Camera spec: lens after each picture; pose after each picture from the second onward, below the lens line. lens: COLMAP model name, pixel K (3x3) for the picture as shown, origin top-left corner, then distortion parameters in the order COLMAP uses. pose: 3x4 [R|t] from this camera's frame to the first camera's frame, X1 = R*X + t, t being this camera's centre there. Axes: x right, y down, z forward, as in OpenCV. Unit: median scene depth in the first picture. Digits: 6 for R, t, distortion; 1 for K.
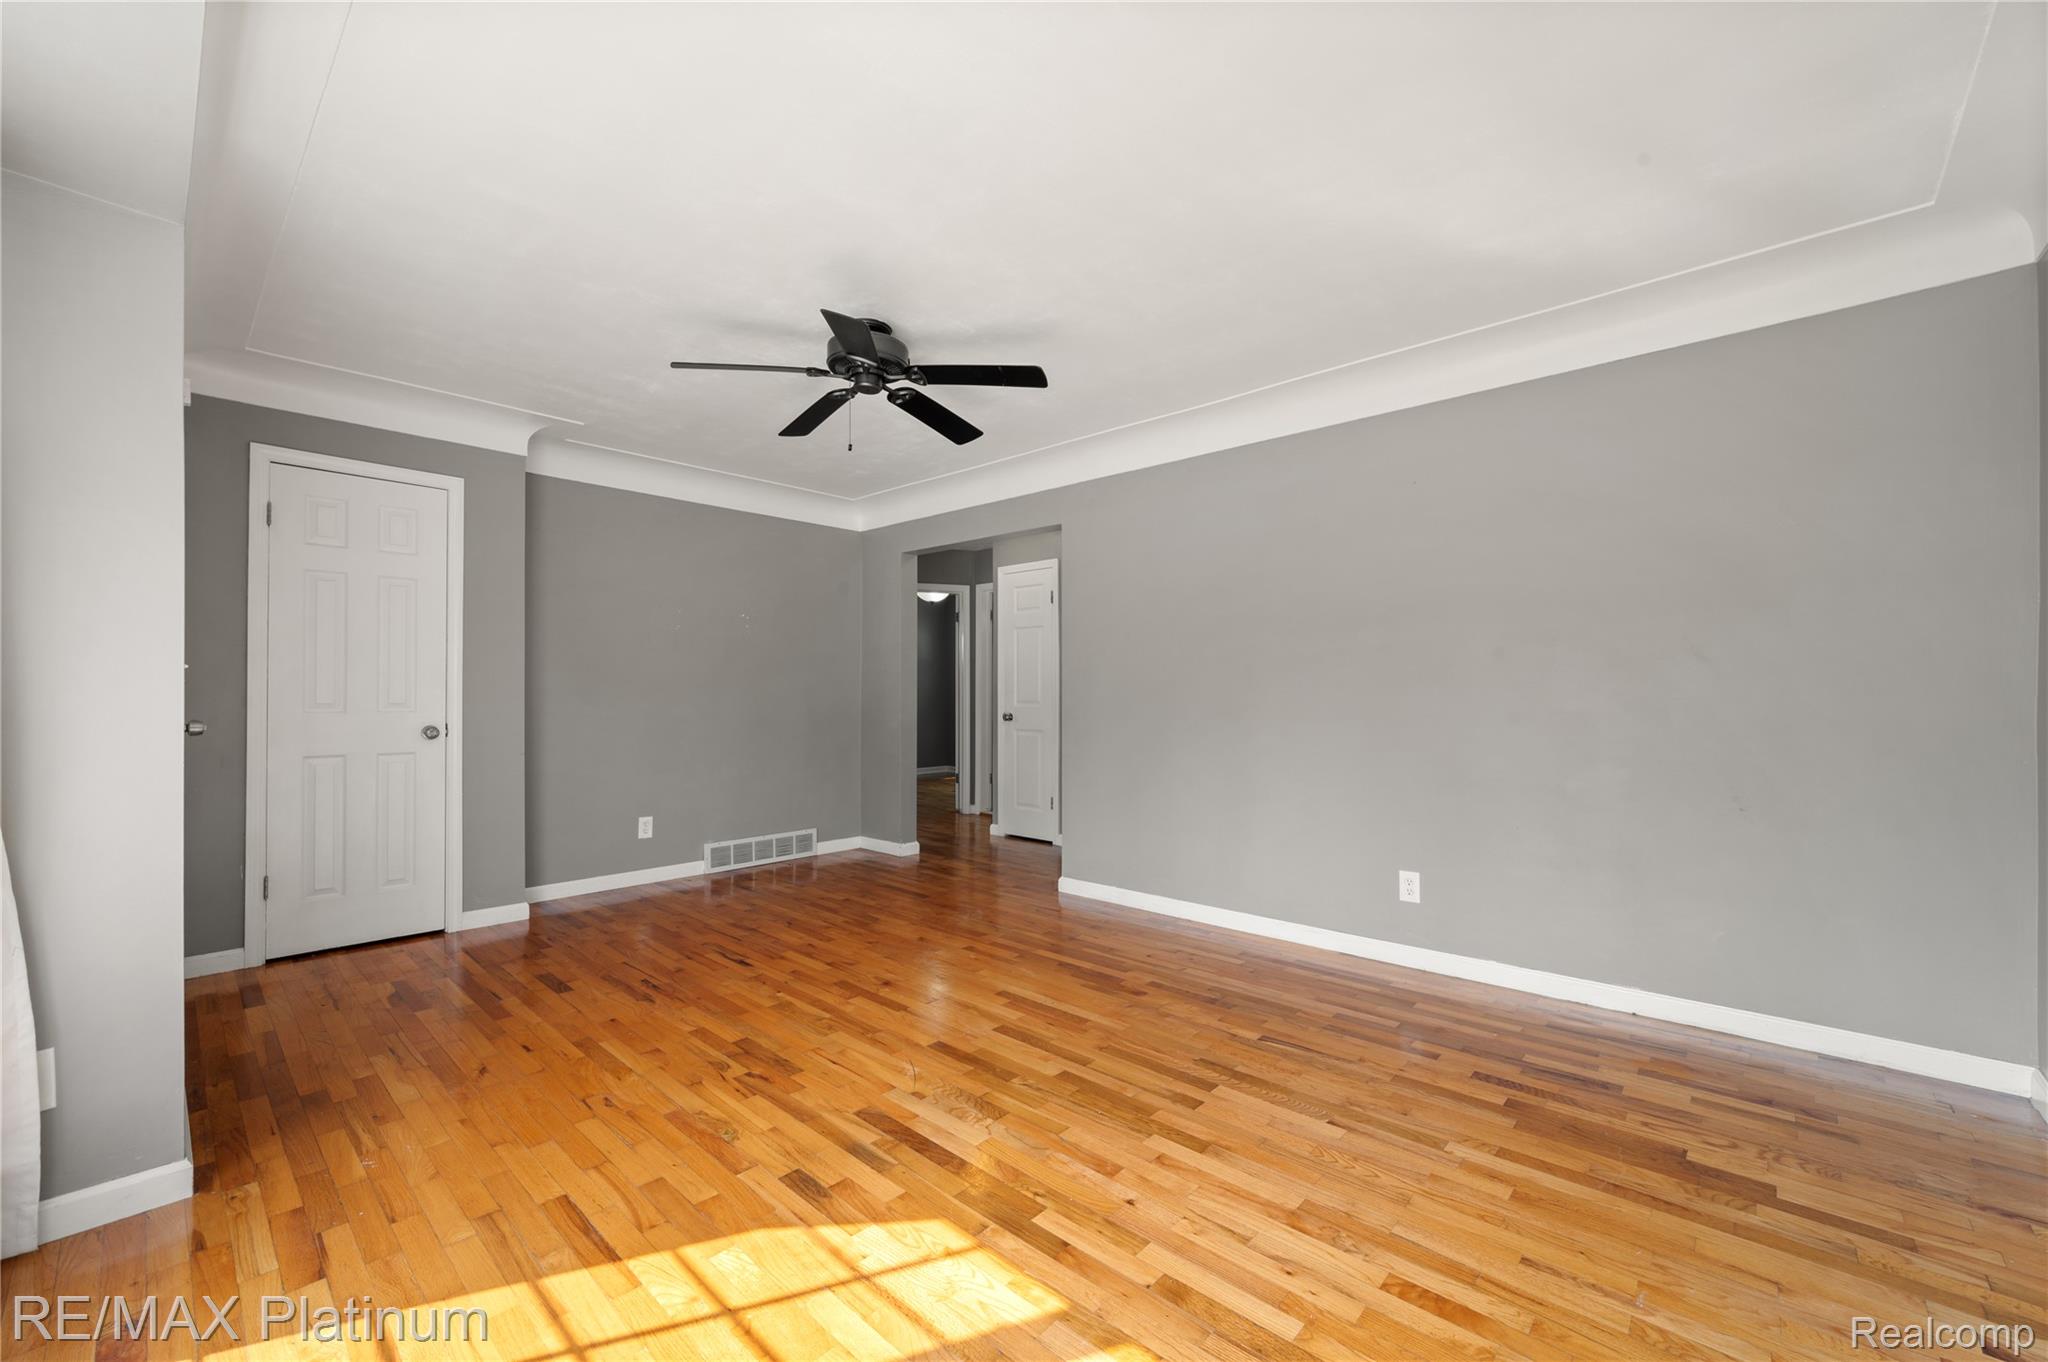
lens RADIAL K [[816.1, 0, 1024.0], [0, 816.1, 681.0], [0, 0, 1]] dist [-0.001034, 0.000007]
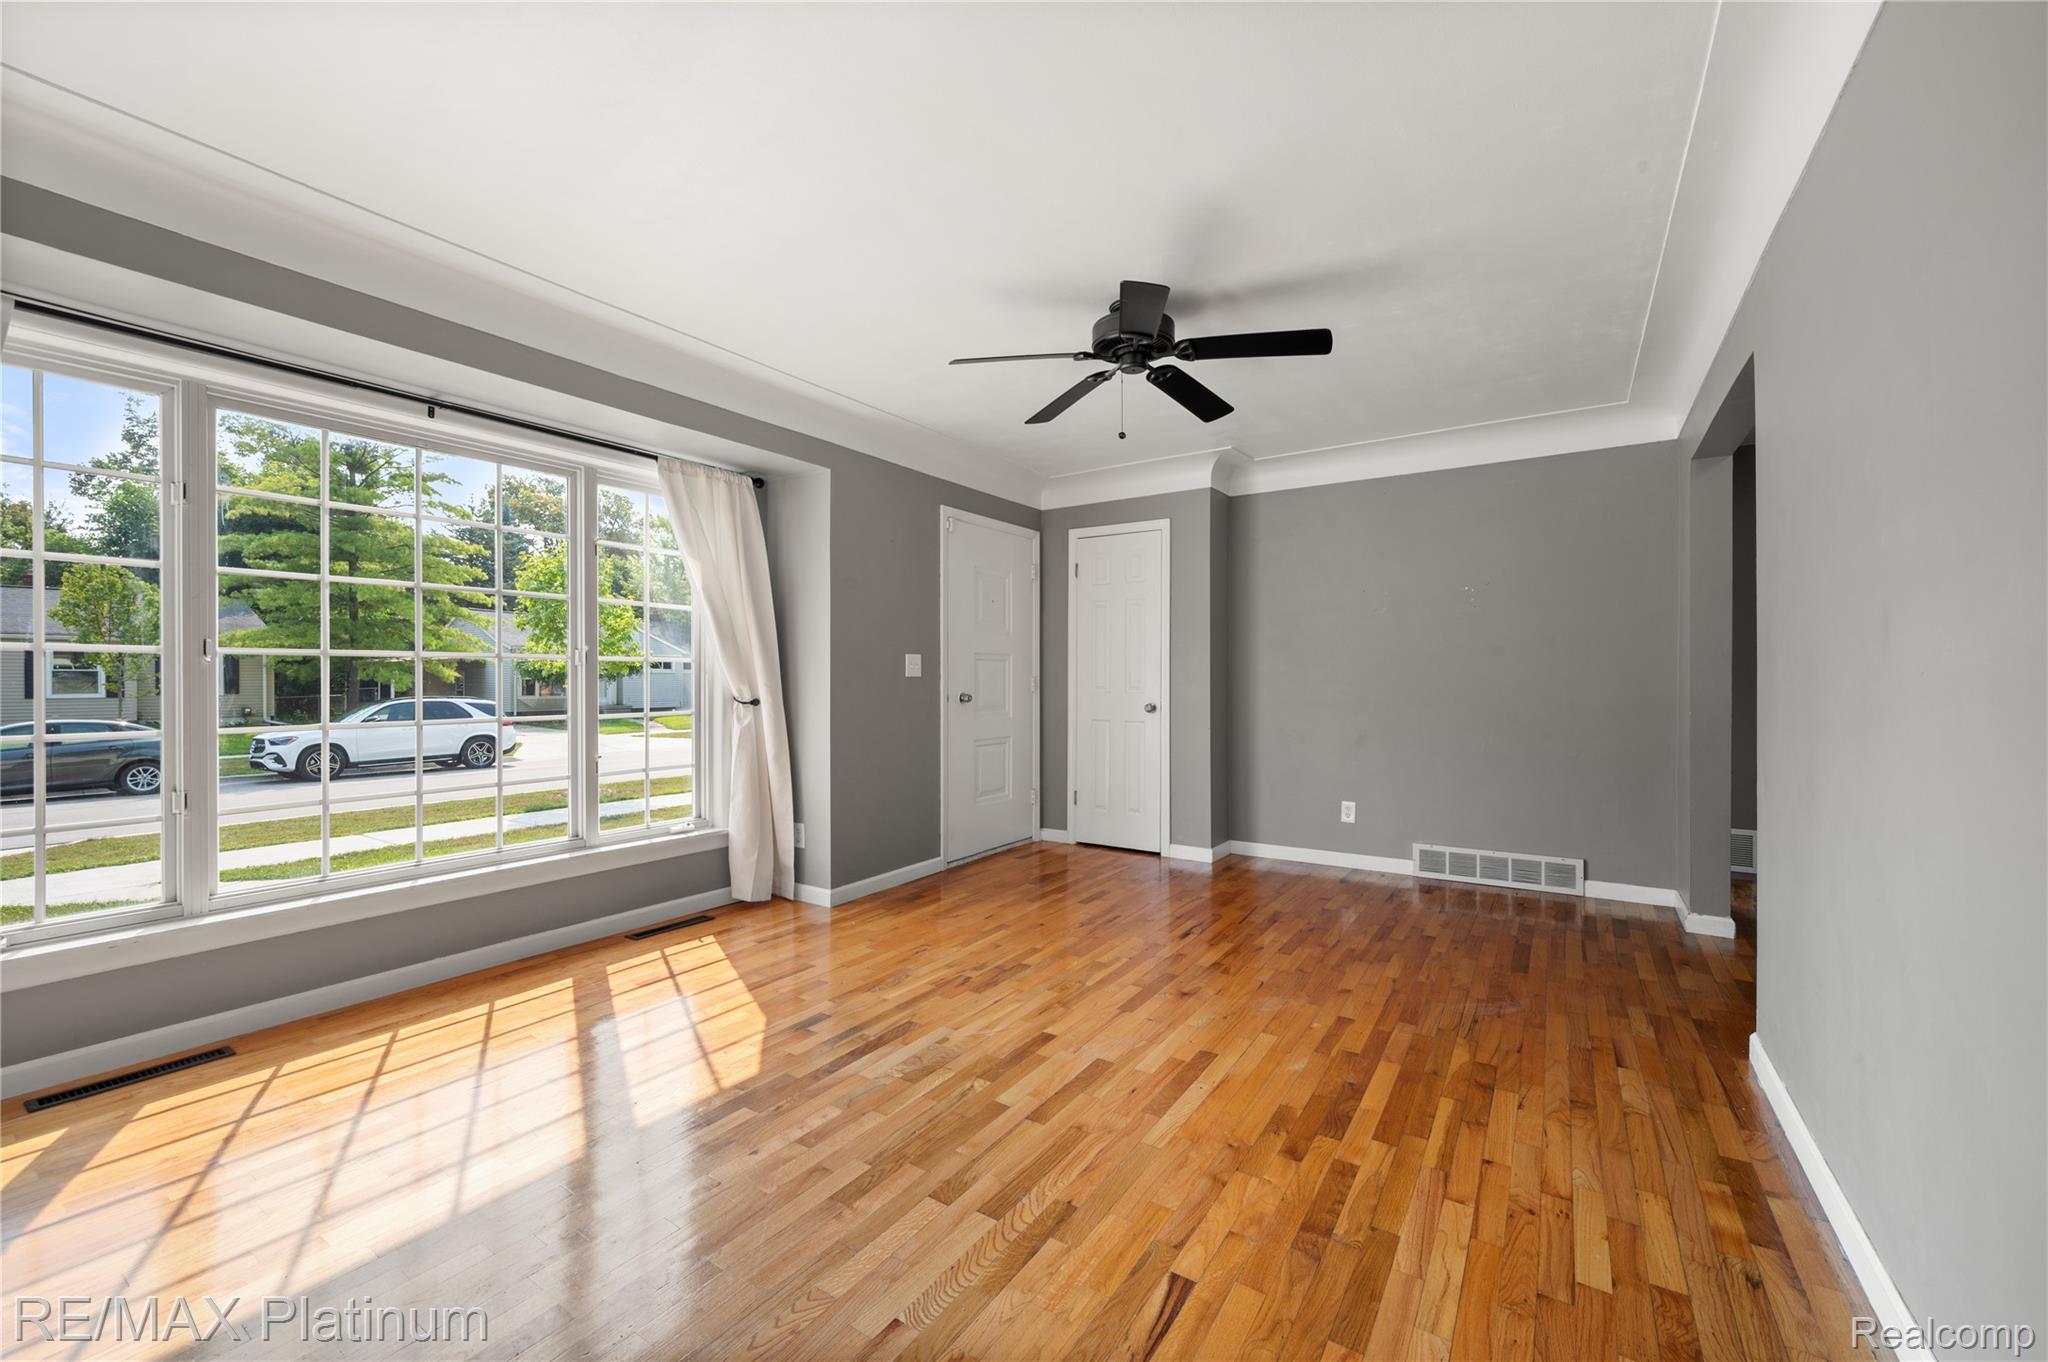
lens RADIAL K [[809.0, 0, 1024.0], [0, 809.0, 681.0], [0, 0, 1]] dist [0.001378, 0.000181]
pose [[0.155635, 0.001658, -0.987813, 0.749536], [0.016466, 0.999855, 0.004272, 0.009523], [0.987677, -0.016930, 0.155585, 0.721703]]
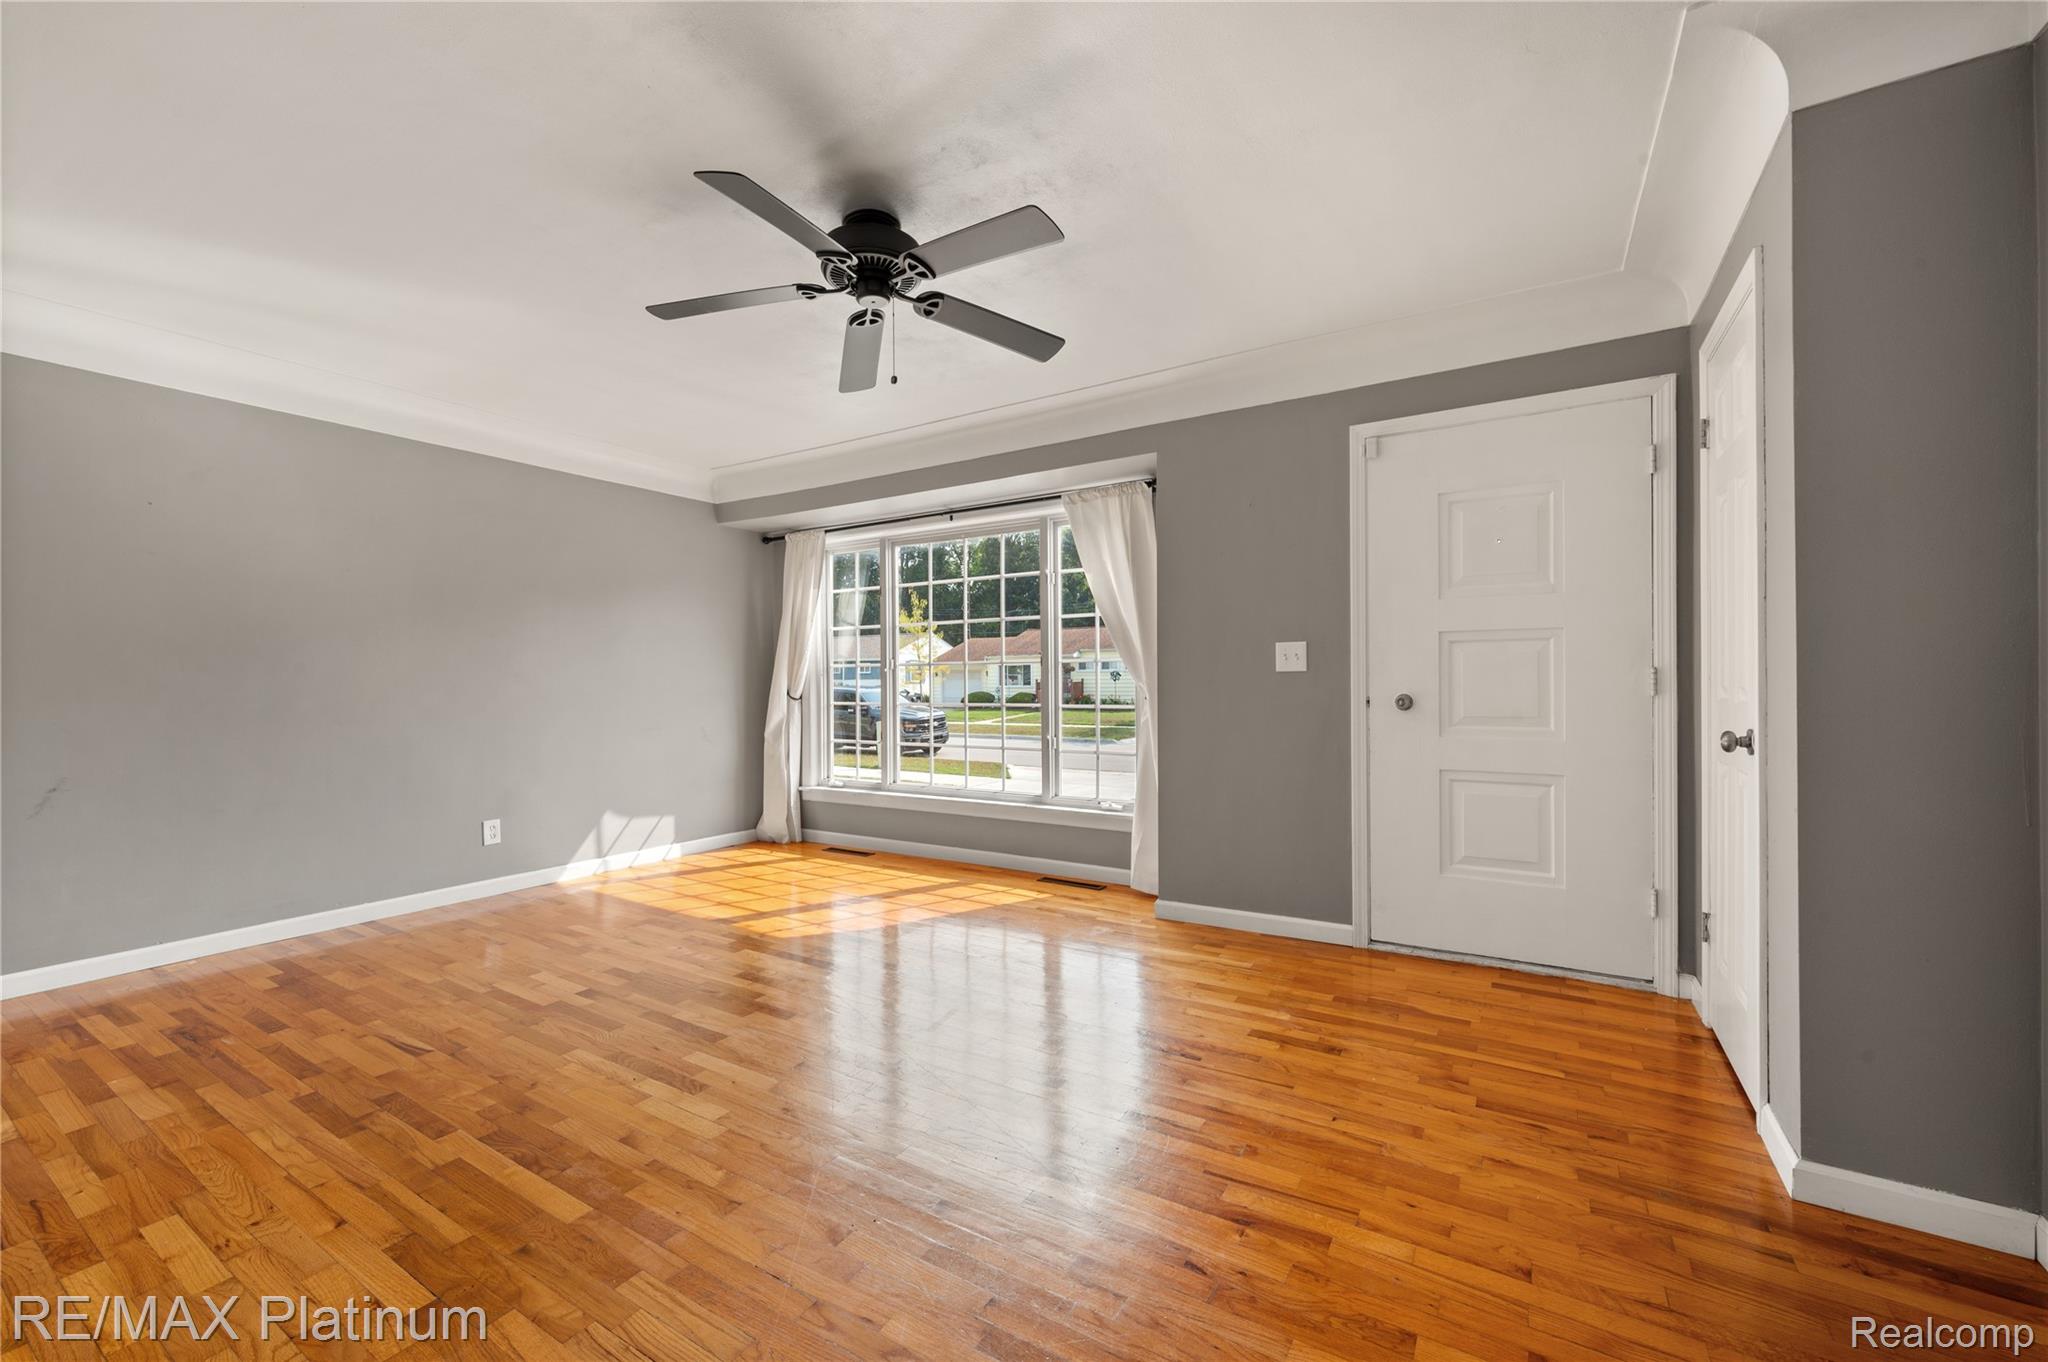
lens RADIAL K [[816.1, 0, 1024.0], [0, 816.1, 681.0], [0, 0, 1]] dist [-0.001034, 0.000007]
pose [[-0.982510, 0.007360, -0.186064, -0.184754], [0.010376, 0.999830, -0.015240, 0.032077], [0.185920, -0.016904, -0.982419, 1.824154]]
